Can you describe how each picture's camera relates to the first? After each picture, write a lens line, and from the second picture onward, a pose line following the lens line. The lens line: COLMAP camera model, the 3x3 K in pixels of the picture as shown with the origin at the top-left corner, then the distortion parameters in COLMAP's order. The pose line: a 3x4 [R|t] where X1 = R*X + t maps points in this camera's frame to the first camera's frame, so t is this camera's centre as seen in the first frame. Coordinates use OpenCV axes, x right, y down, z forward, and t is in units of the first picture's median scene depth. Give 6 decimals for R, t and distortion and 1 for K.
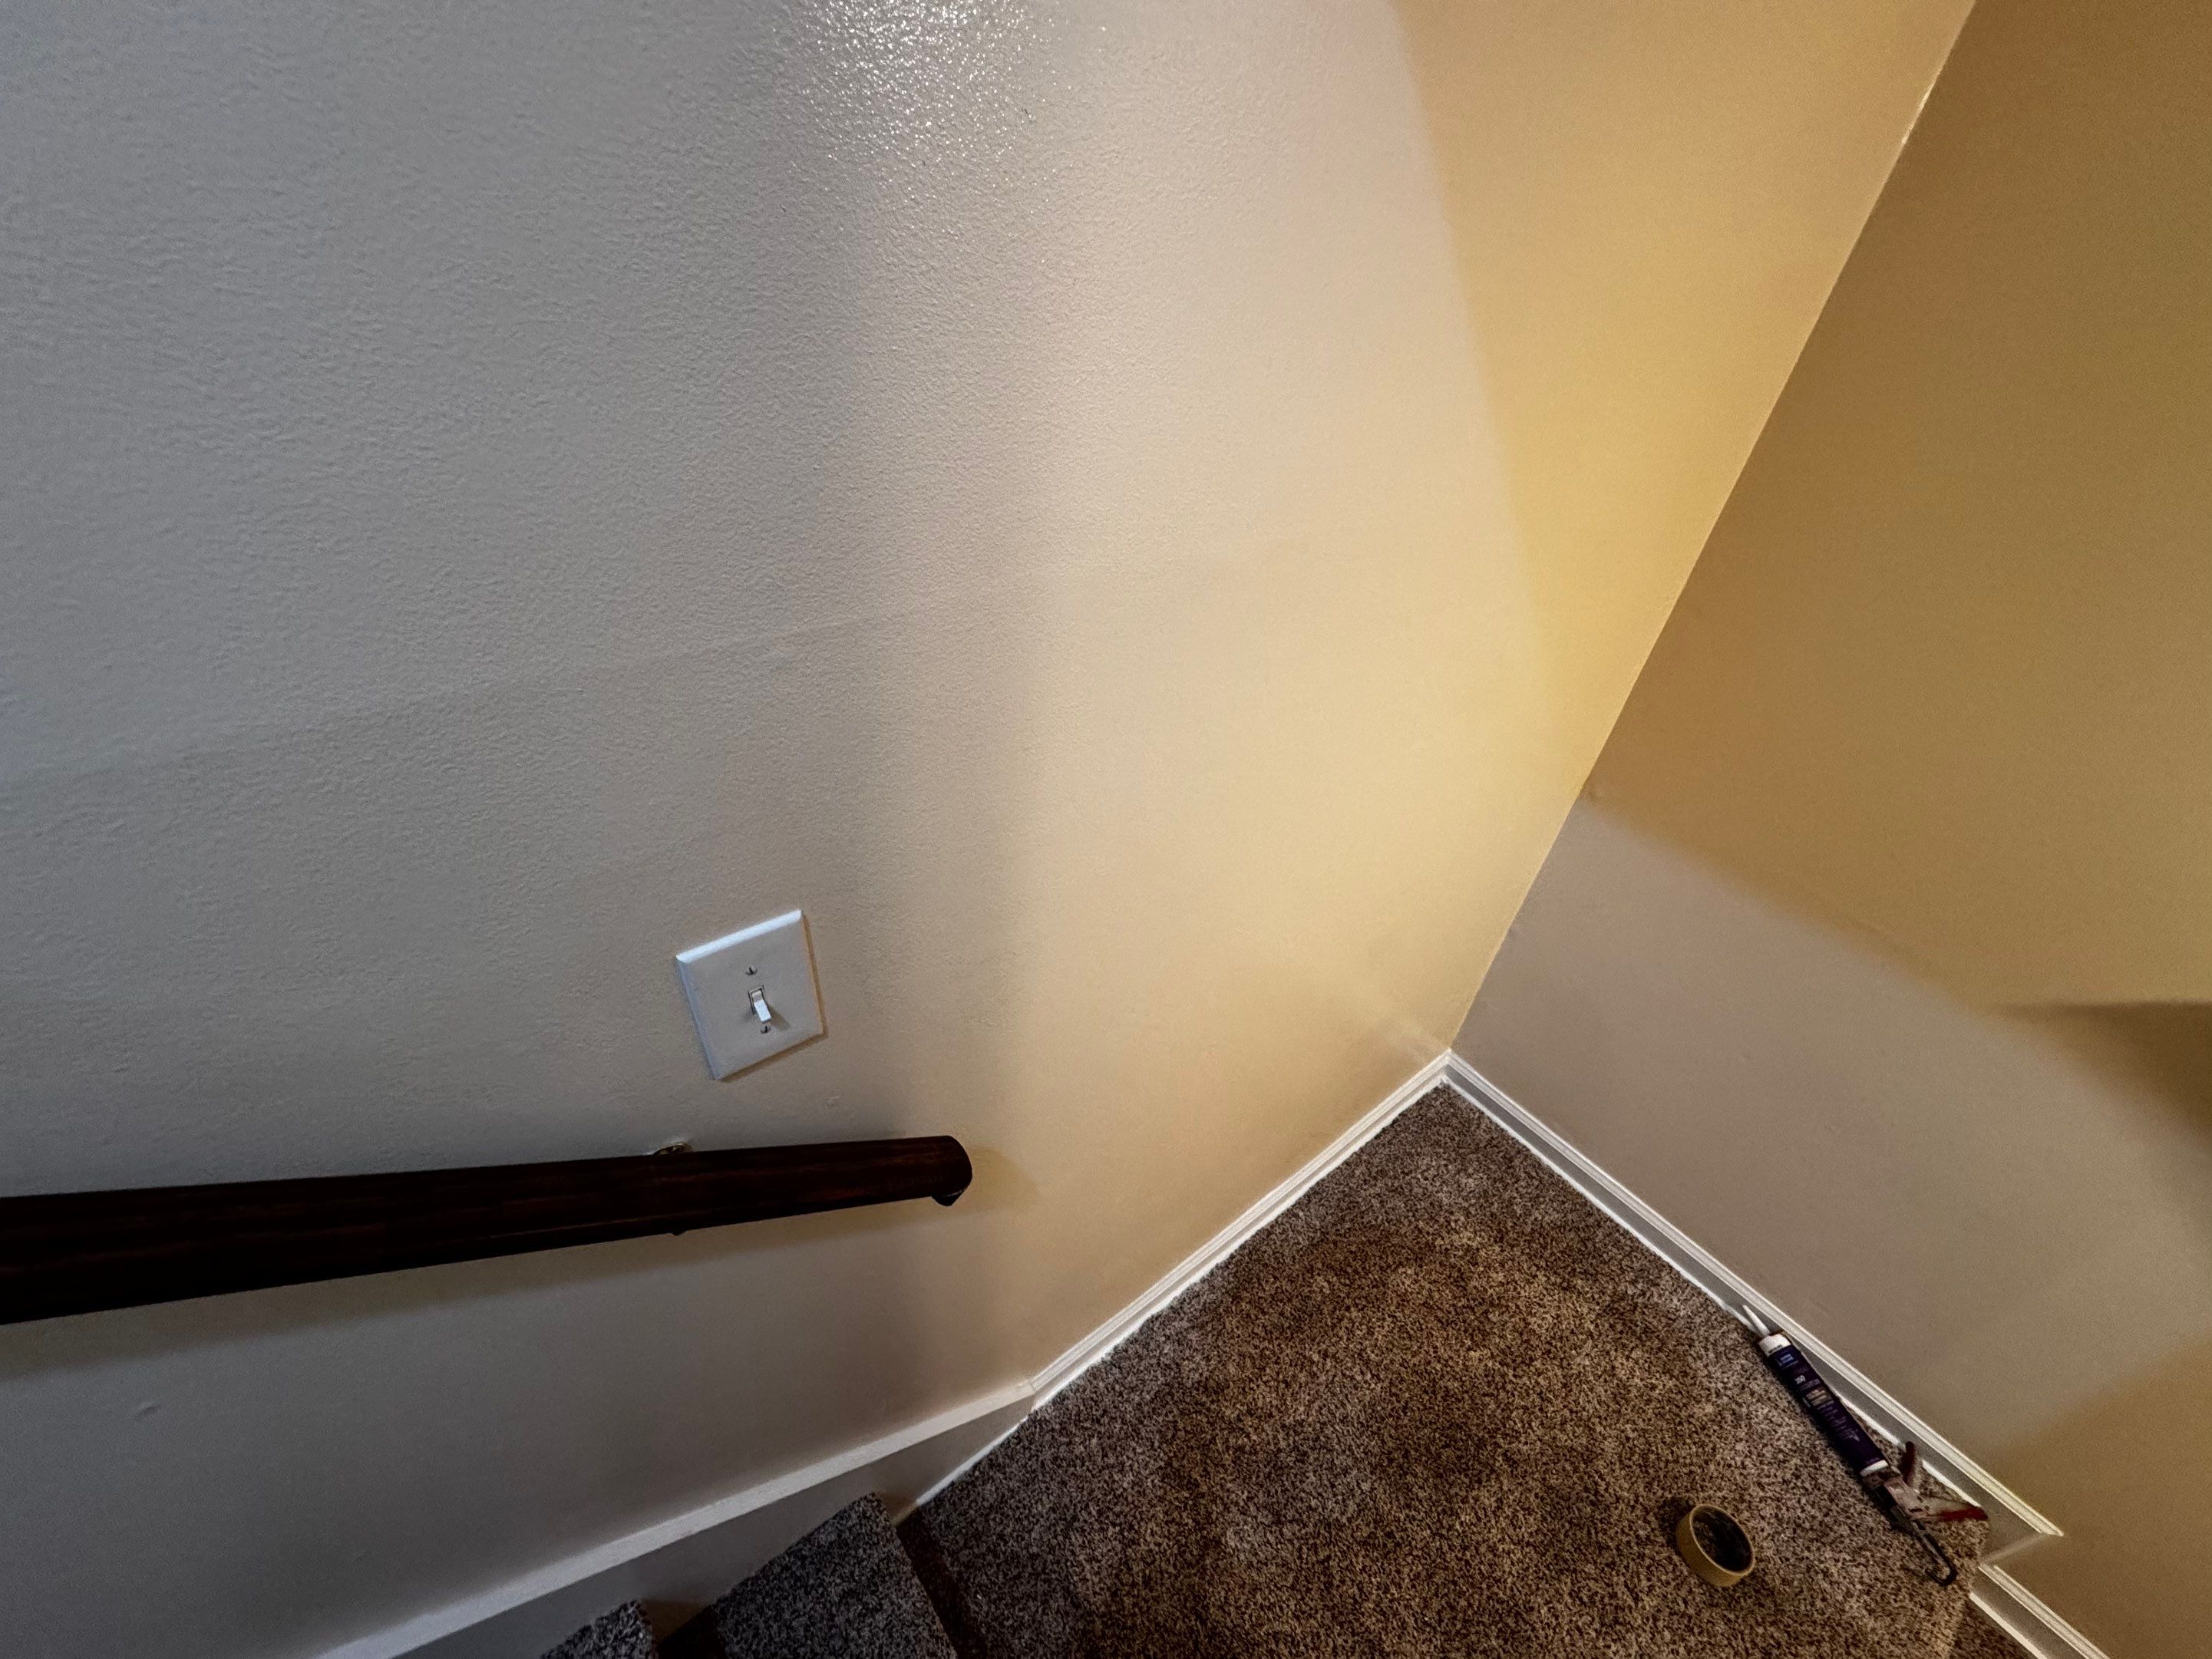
lens RADIAL K [[895.7, 0, 1095.7], [0, 895.7, 830.3], [0, 0, 1]] dist [-0.004330, 0.000608]
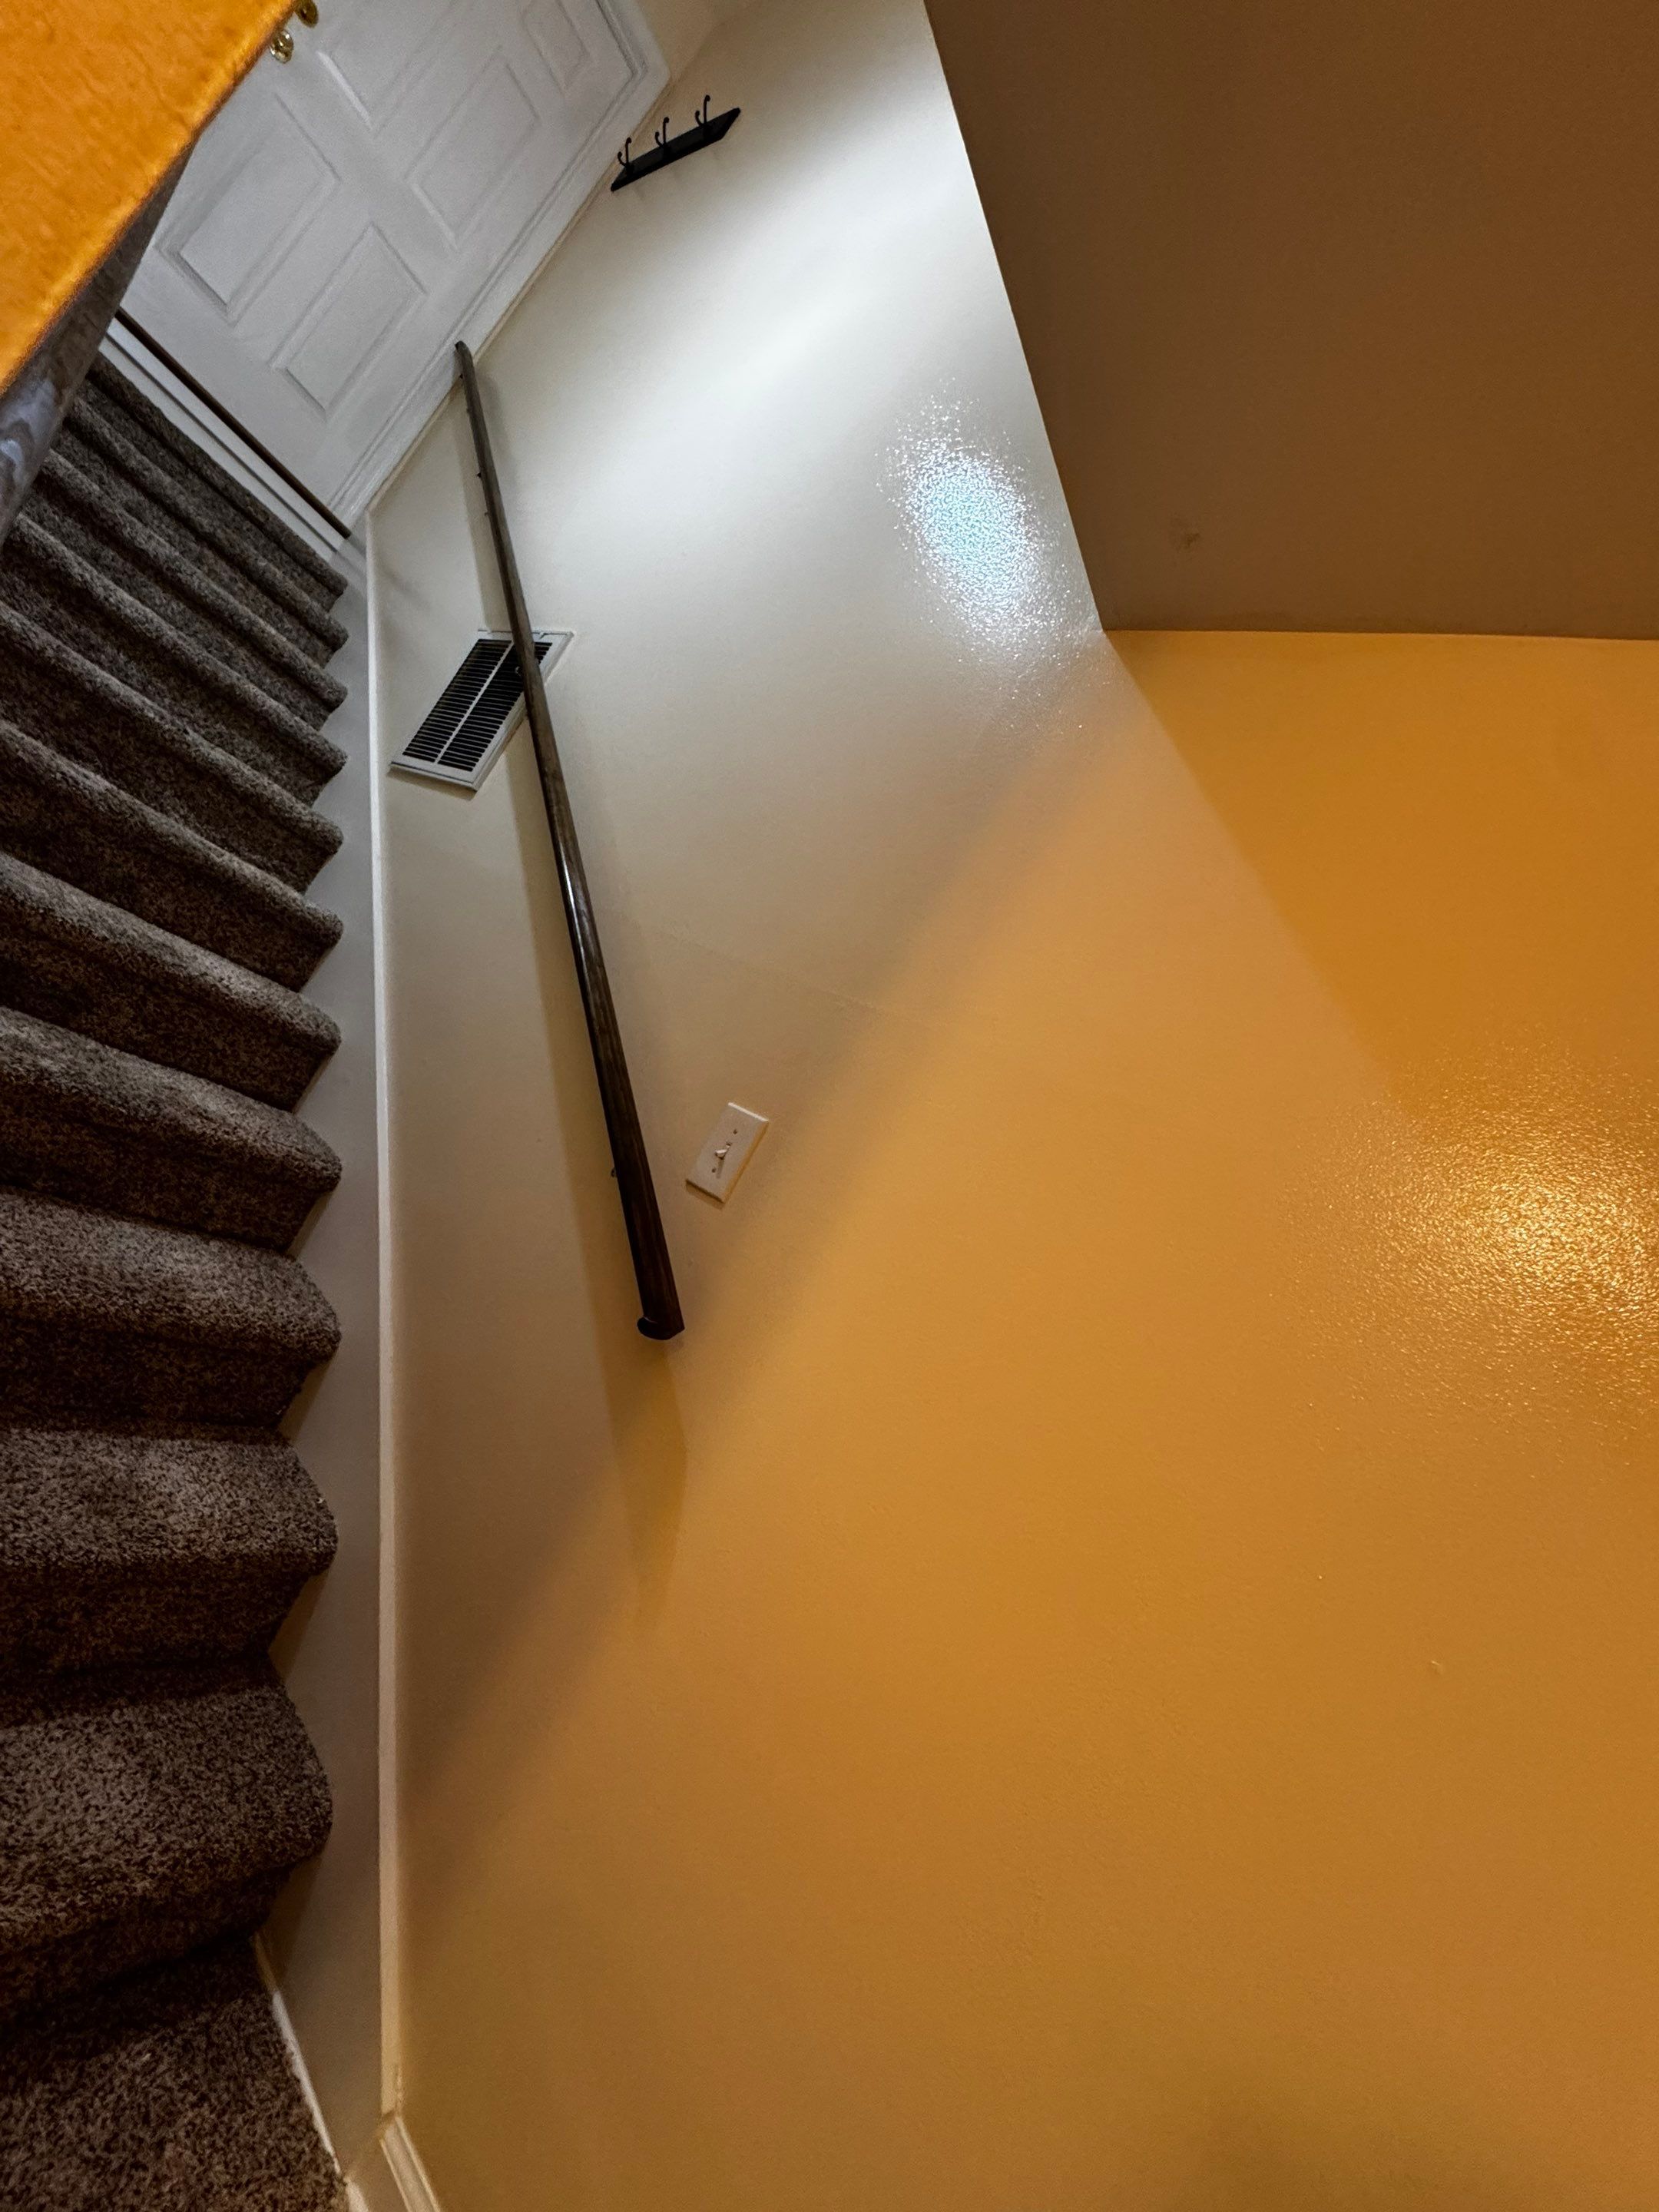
lens RADIAL K [[895.8, 0, 833.2], [0, 895.8, 1097.0], [0, 0, 1]] dist [-0.004330, 0.000608]
pose [[0.318237, -0.046876, -0.946851, 0.756053], [-0.868766, 0.385333, -0.311070, 0.265609], [0.379434, 0.921586, 0.081903, 0.393549]]
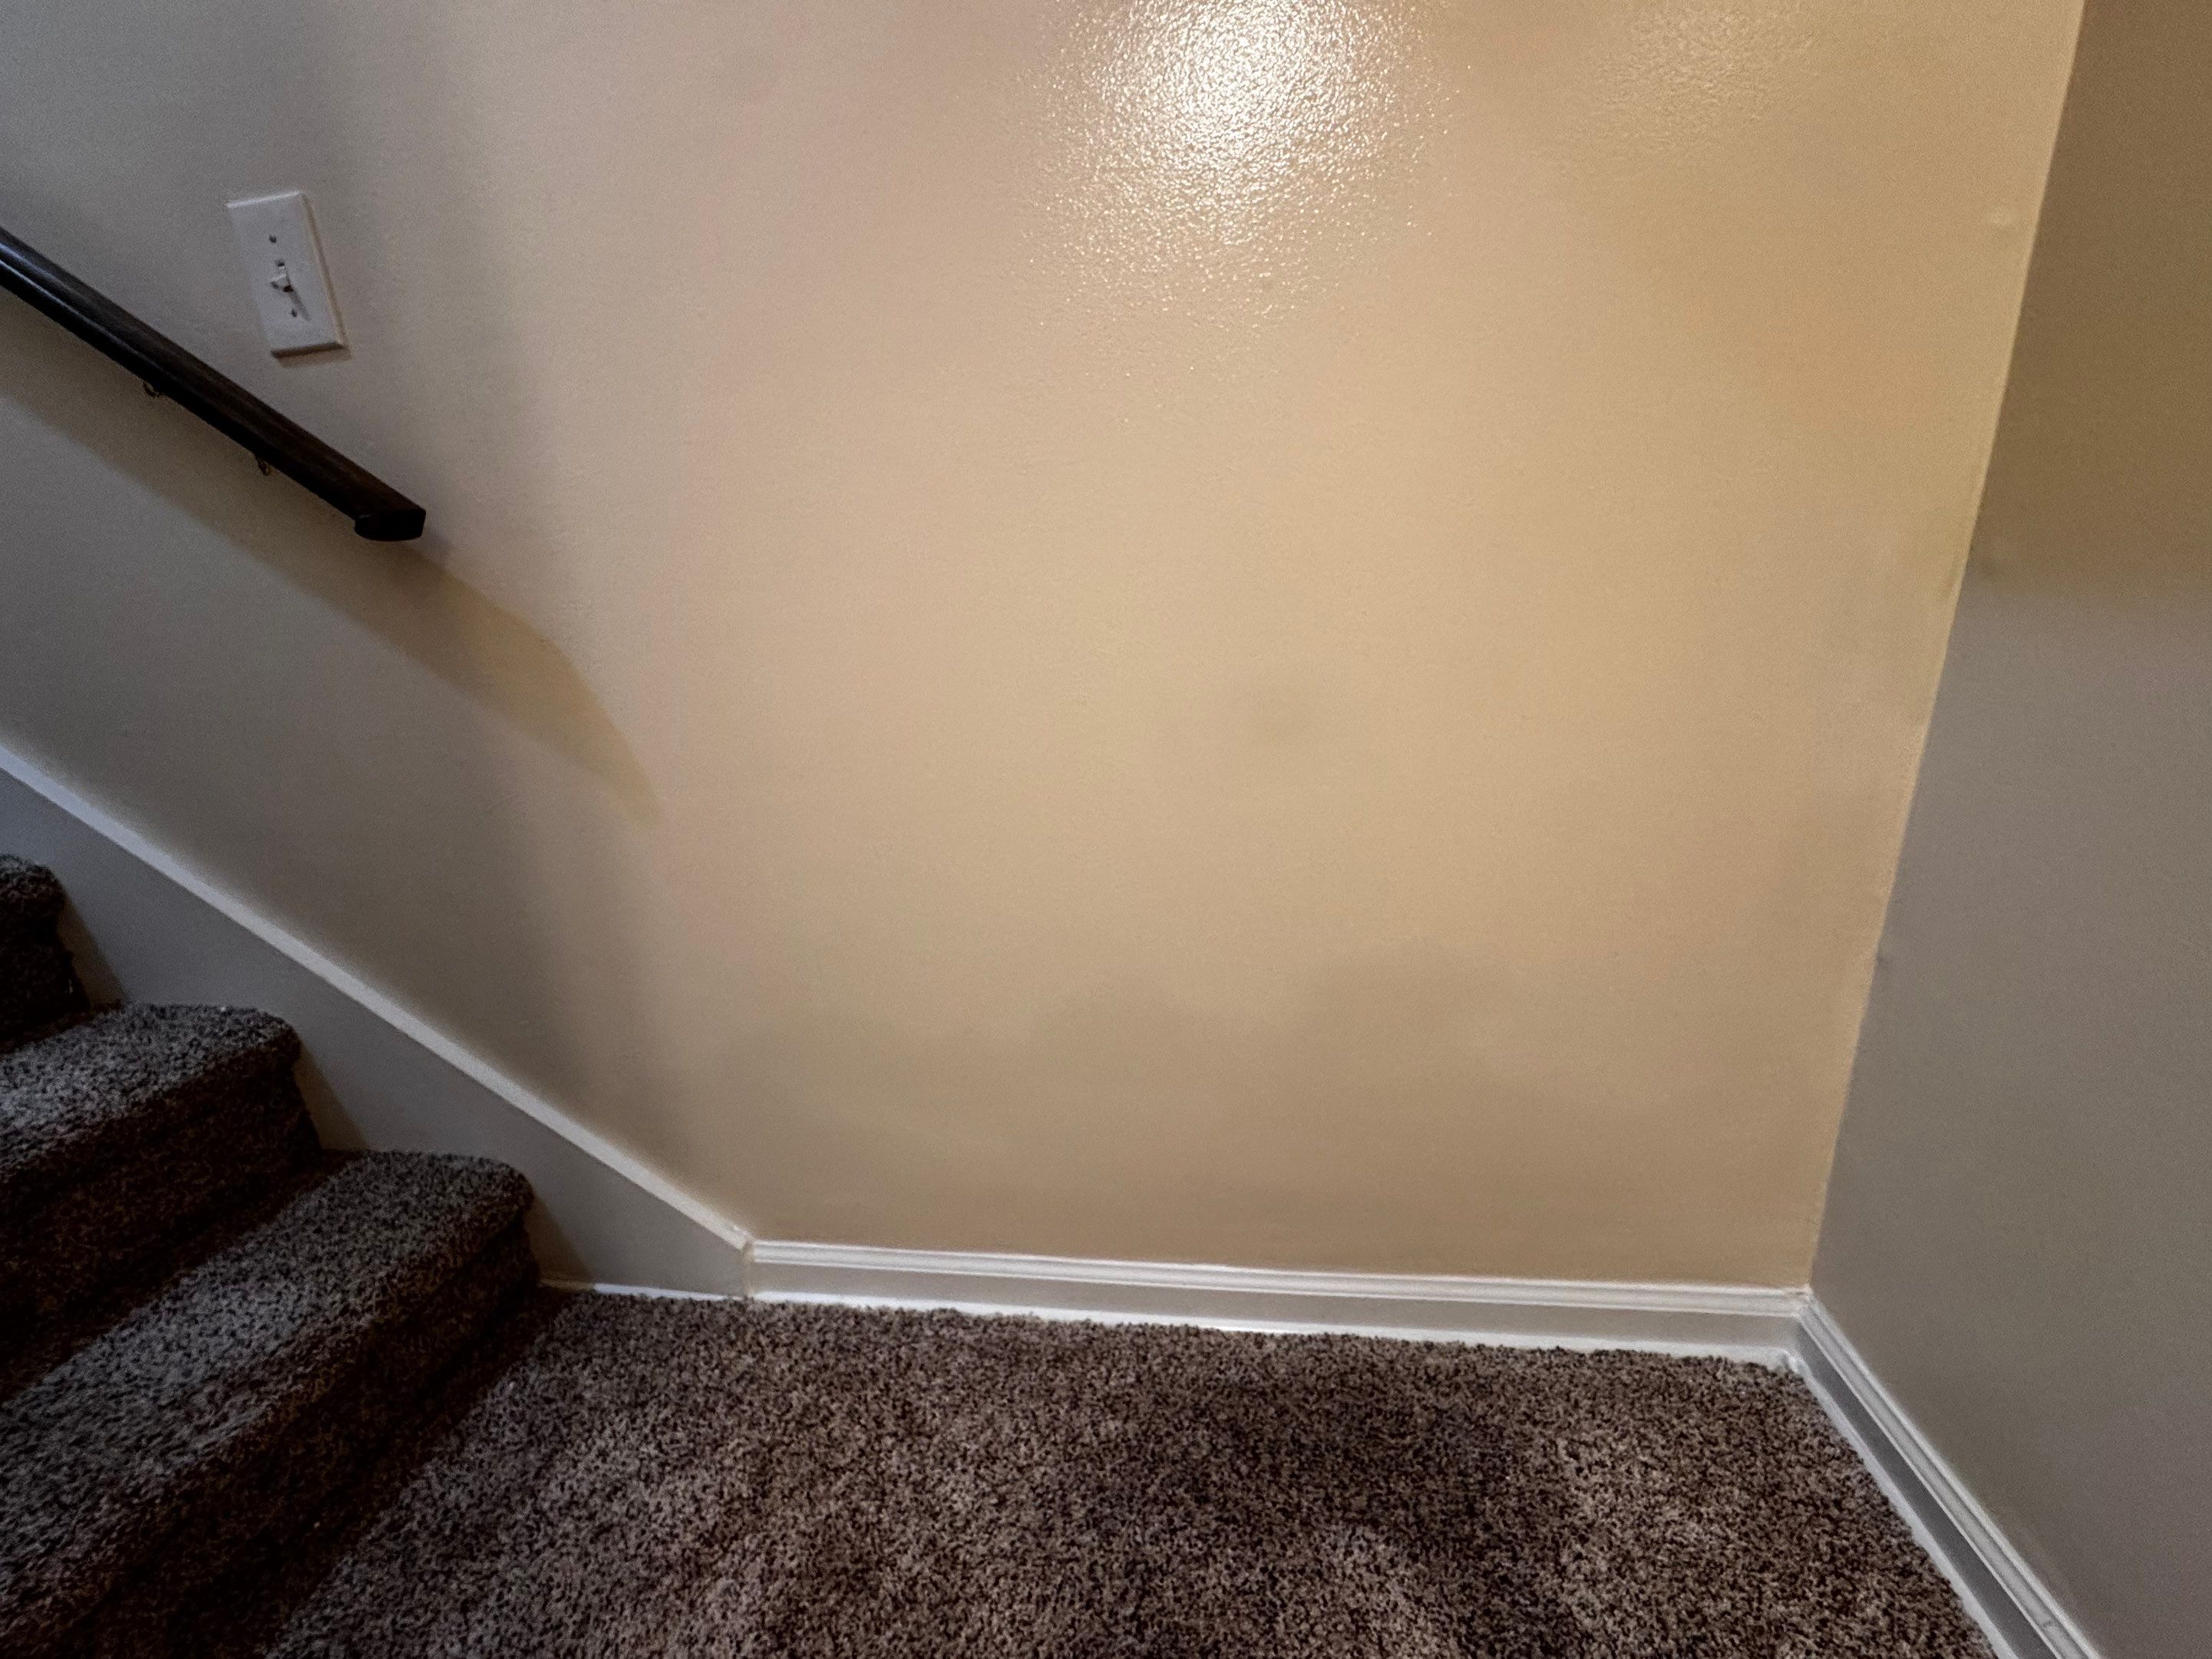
lens RADIAL K [[895.7, 0, 1103.6], [0, 895.7, 828.8], [0, 0, 1]] dist [-0.004330, 0.000608]
pose [[0.690963, 0.078475, -0.718618, 0.706303], [-0.339246, 0.913026, -0.226485, 0.395936], [0.638343, 0.400281, 0.657490, 0.592003]]
